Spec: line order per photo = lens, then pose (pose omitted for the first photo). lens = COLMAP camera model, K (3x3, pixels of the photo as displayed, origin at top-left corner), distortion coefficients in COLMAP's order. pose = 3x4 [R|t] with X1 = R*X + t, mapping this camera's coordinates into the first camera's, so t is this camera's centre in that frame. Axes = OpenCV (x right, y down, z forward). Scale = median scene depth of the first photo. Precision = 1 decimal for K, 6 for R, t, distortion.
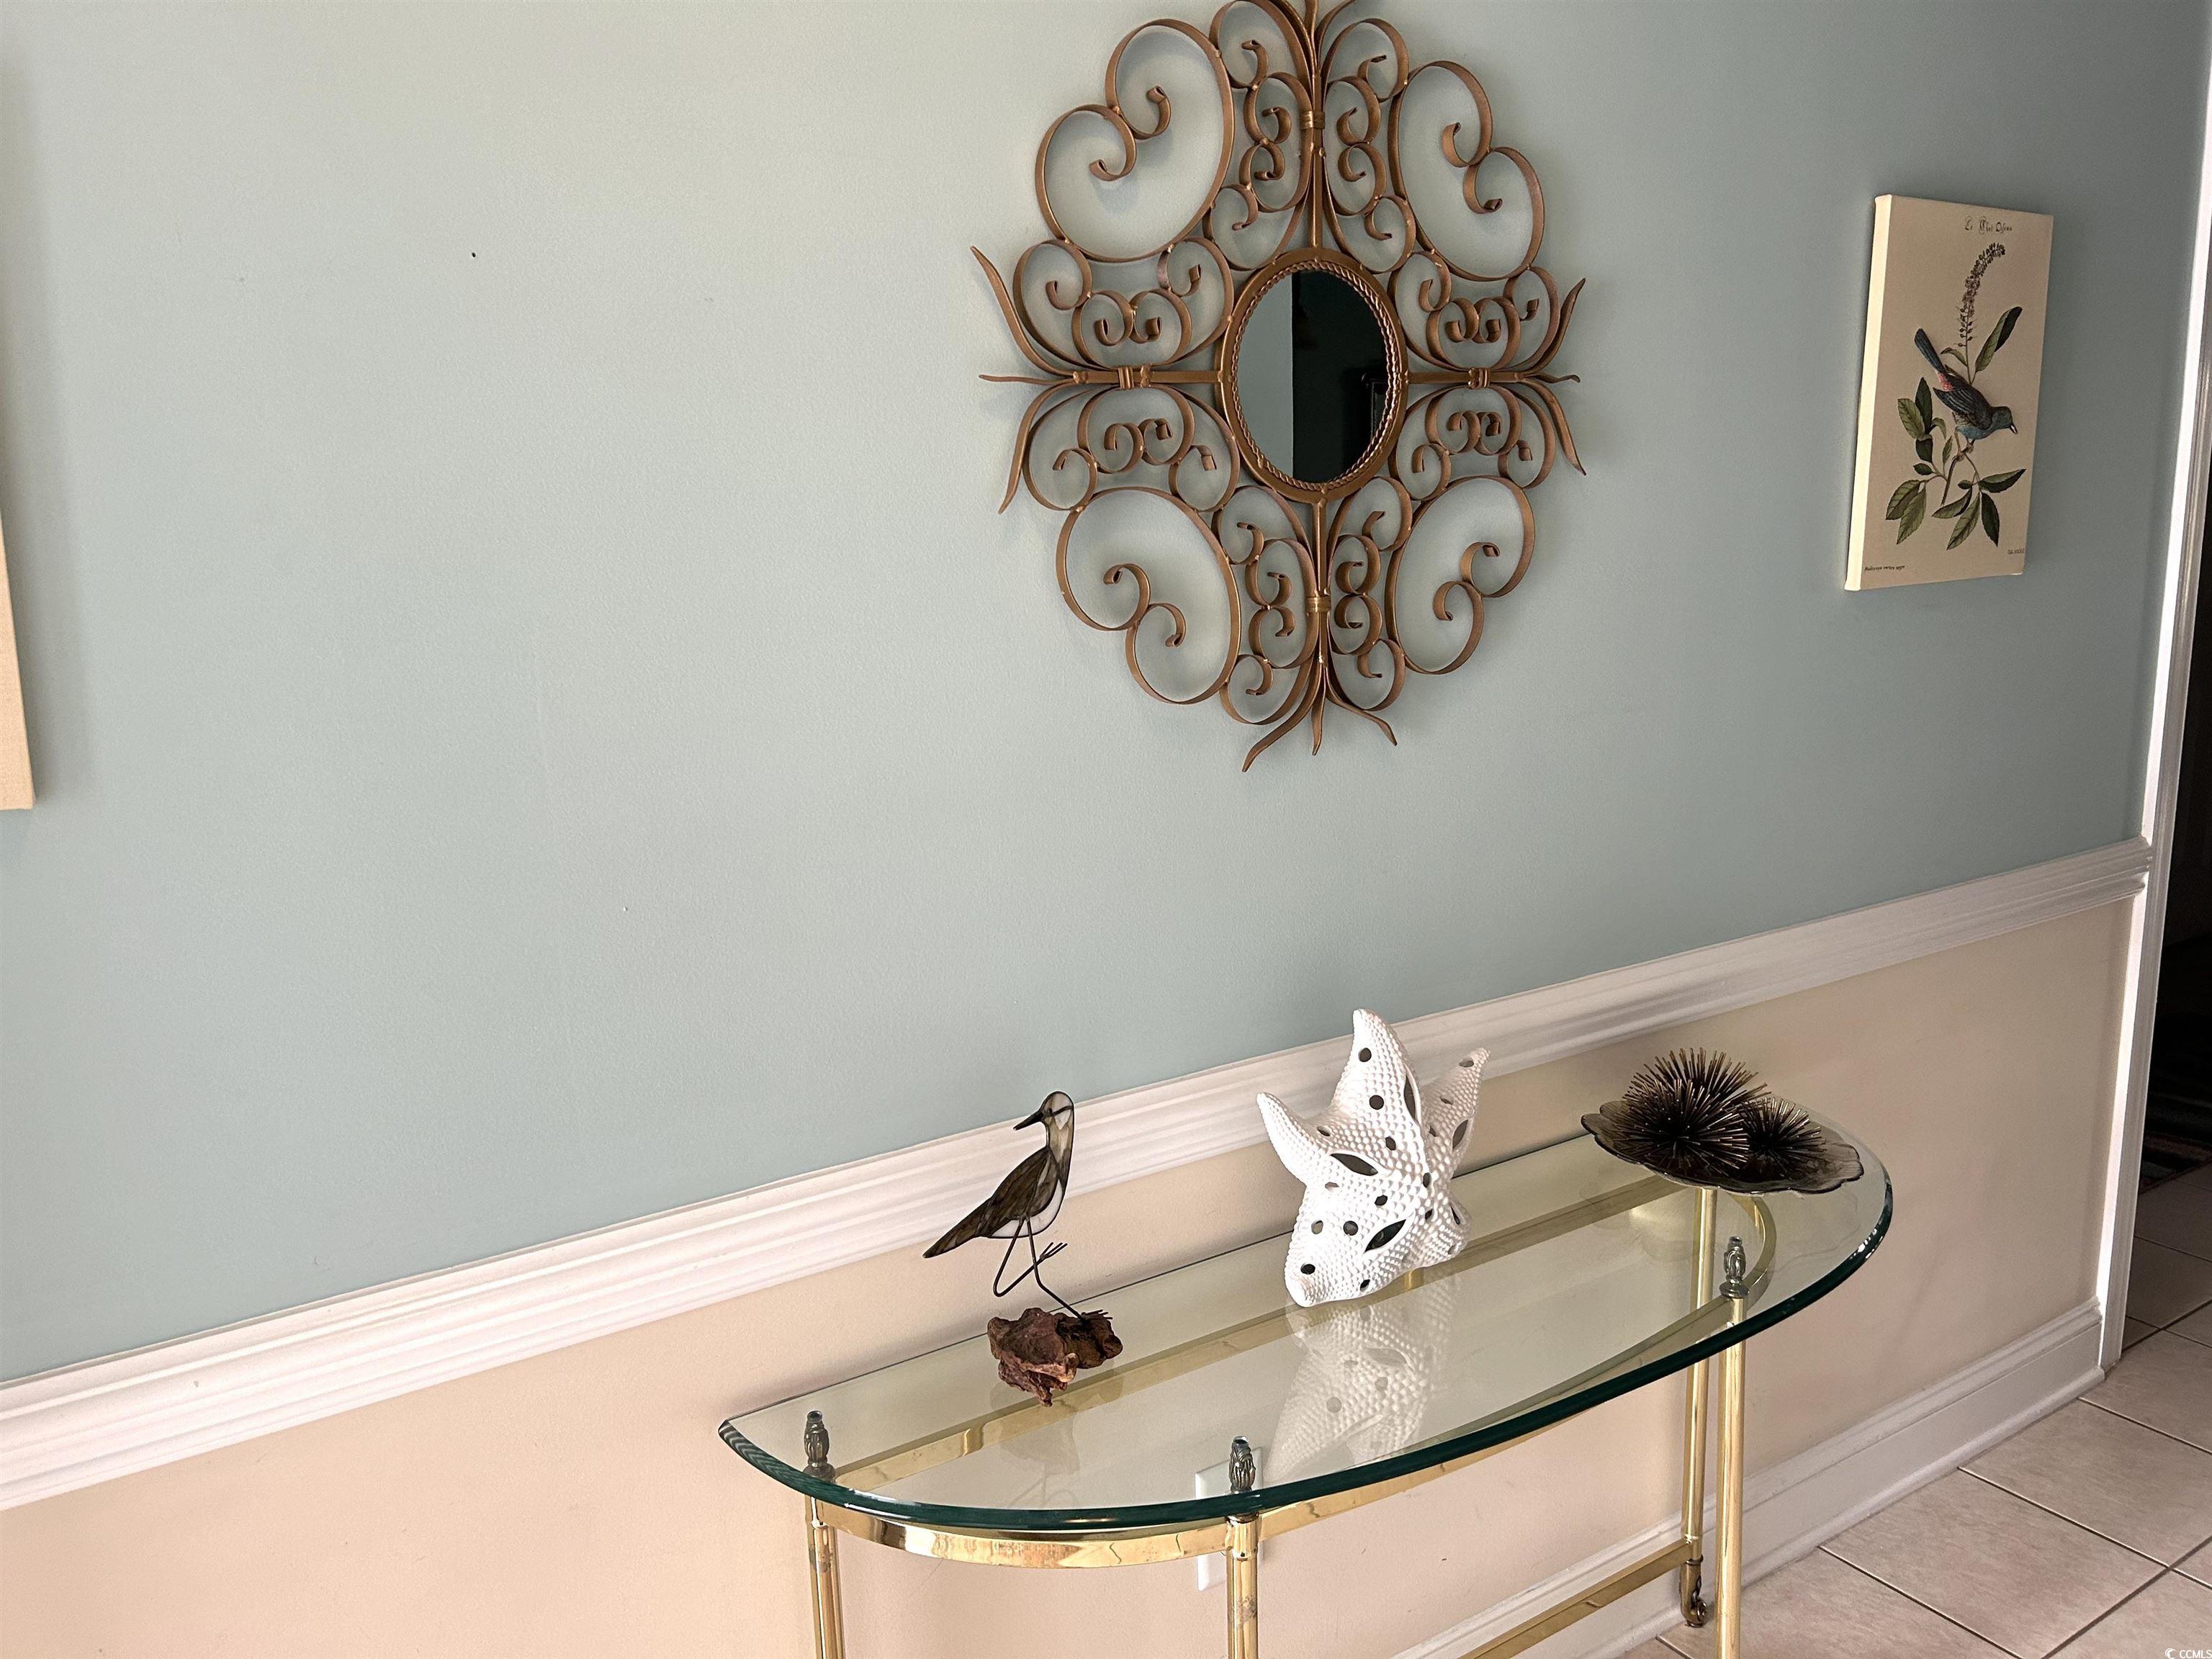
lens RADIAL K [[1711.3, 0, 1106.0], [0, 1711.3, 829.5], [0, 0, 1]] dist [-0.008298, -0.010418]
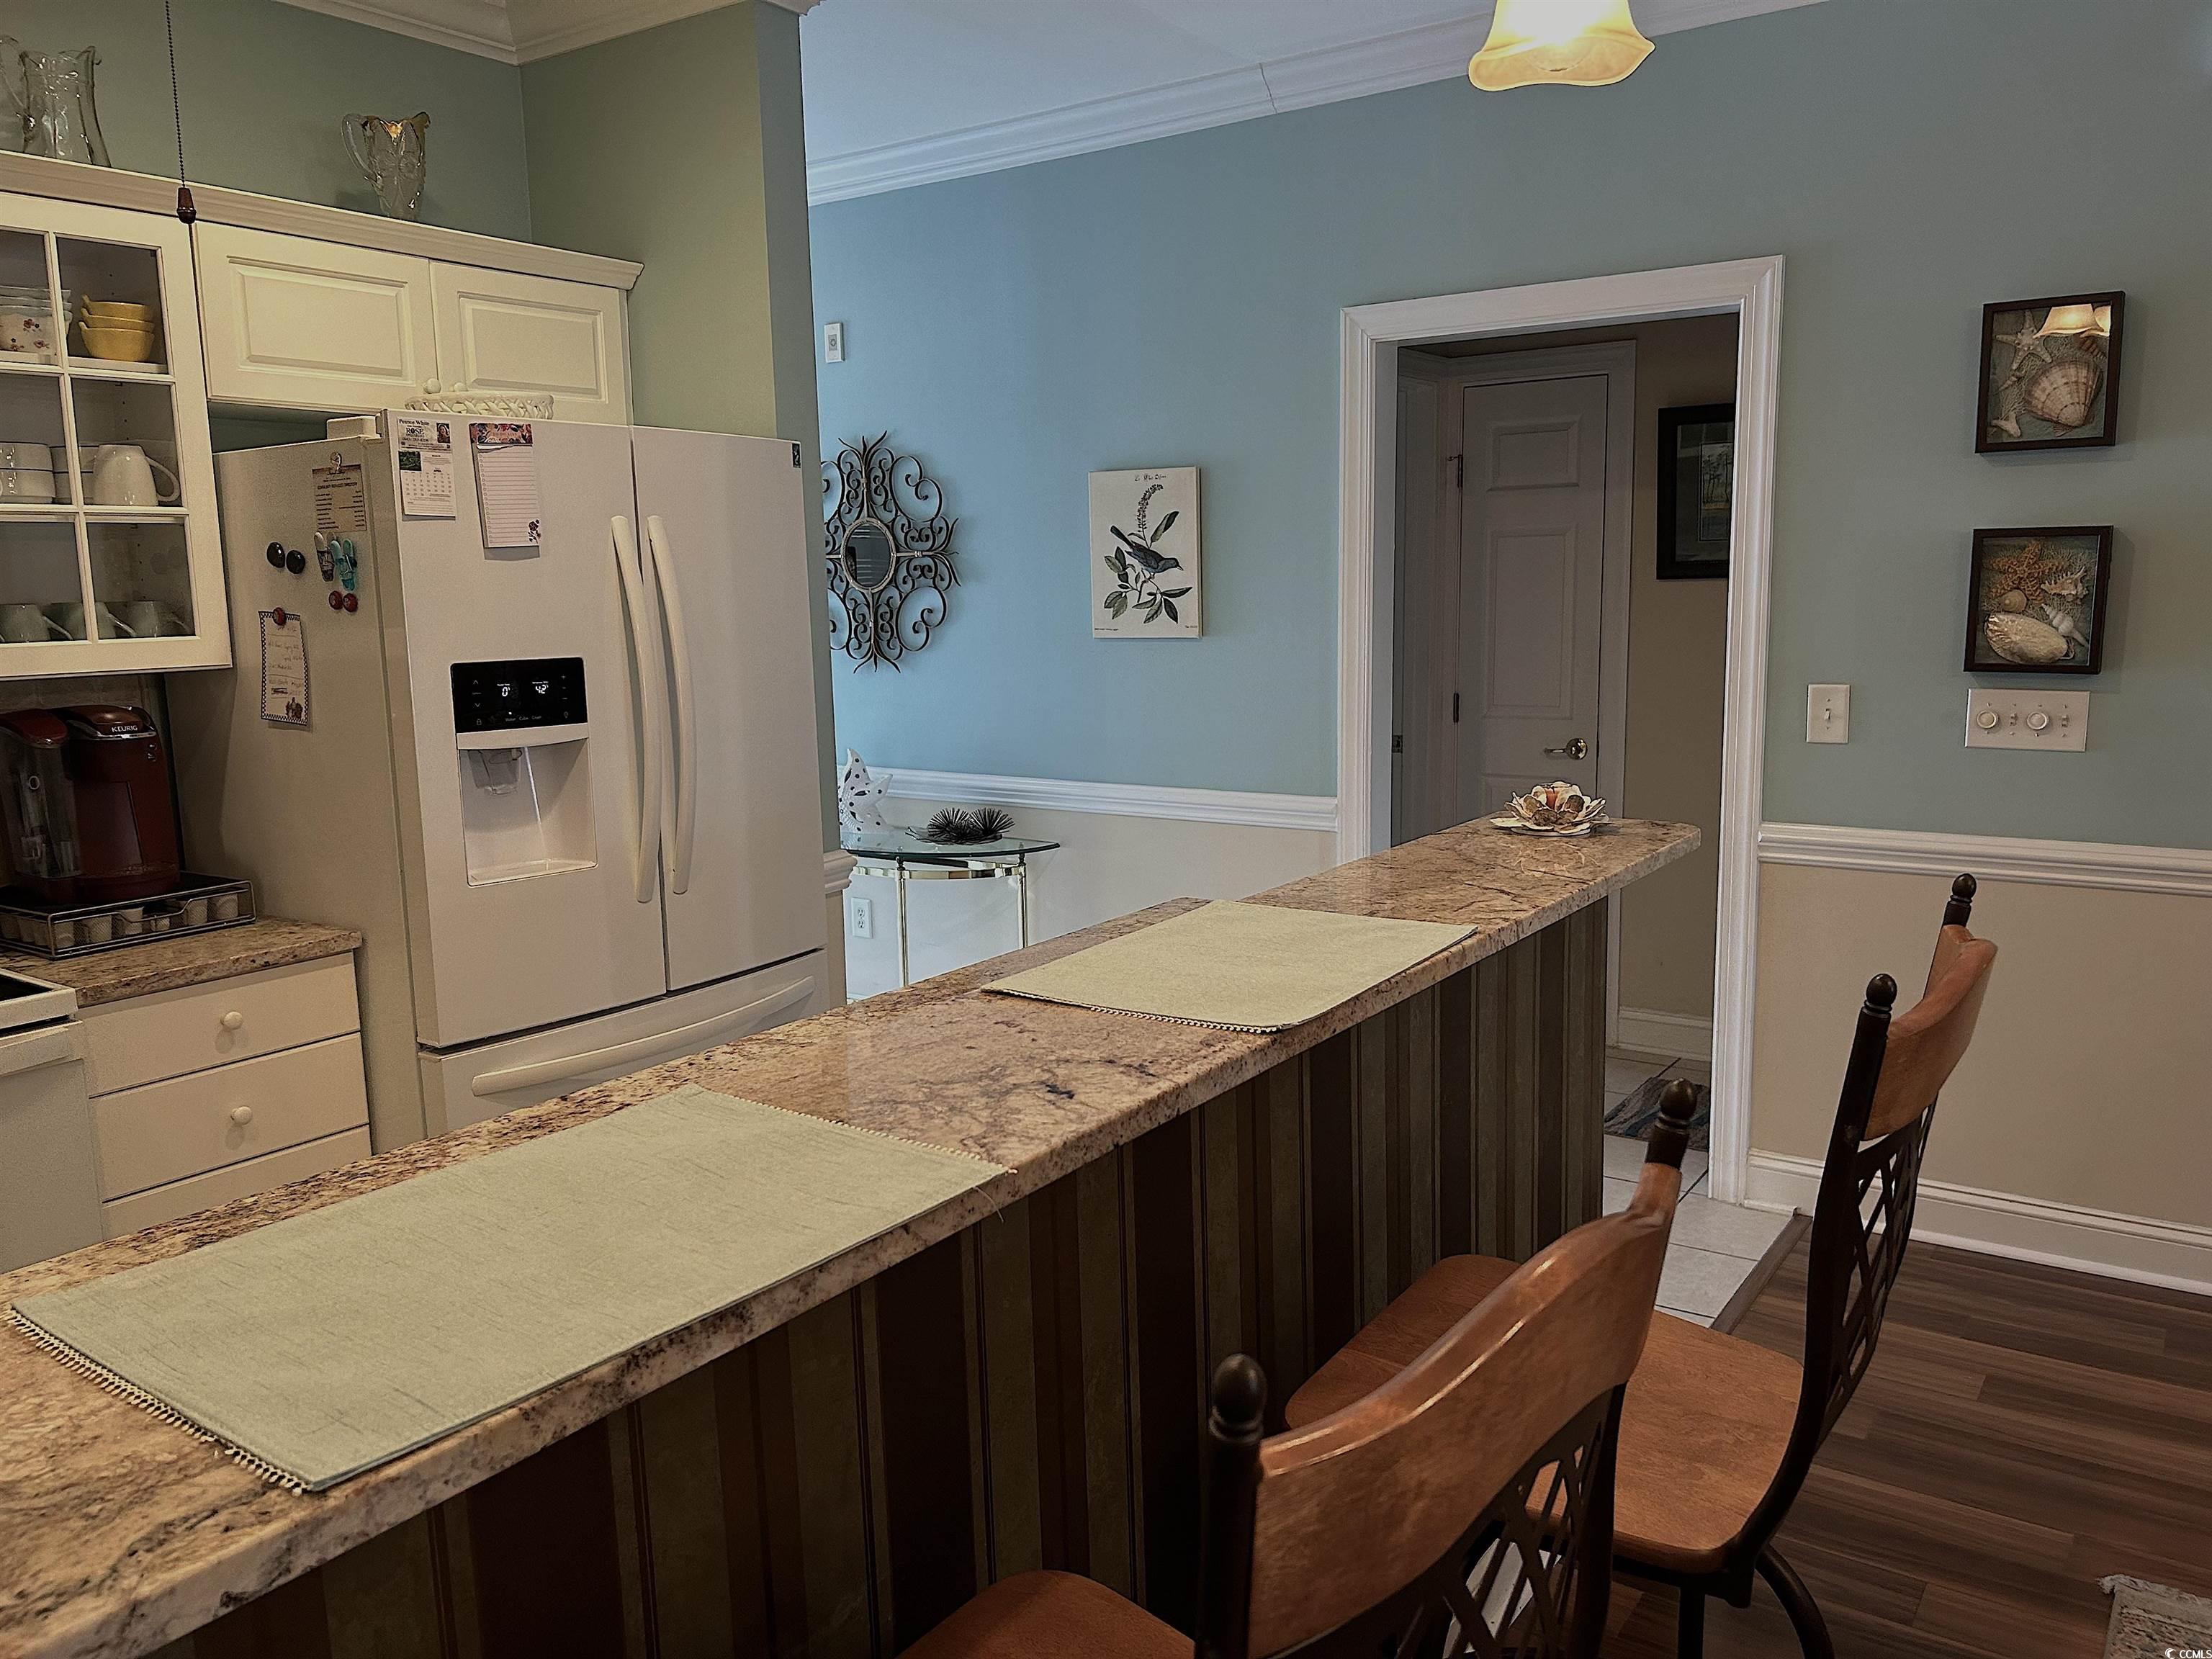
lens RADIAL K [[1711.3, 0, 1106.0], [0, 1711.3, 829.5], [0, 0, 1]] dist [-0.008298, -0.010418]
pose [[0.380133, 0.156394, -0.911614, 2.614768], [-0.182465, 0.978912, 0.091854, -0.103253], [0.906755, 0.131420, 0.400654, 0.125351]]
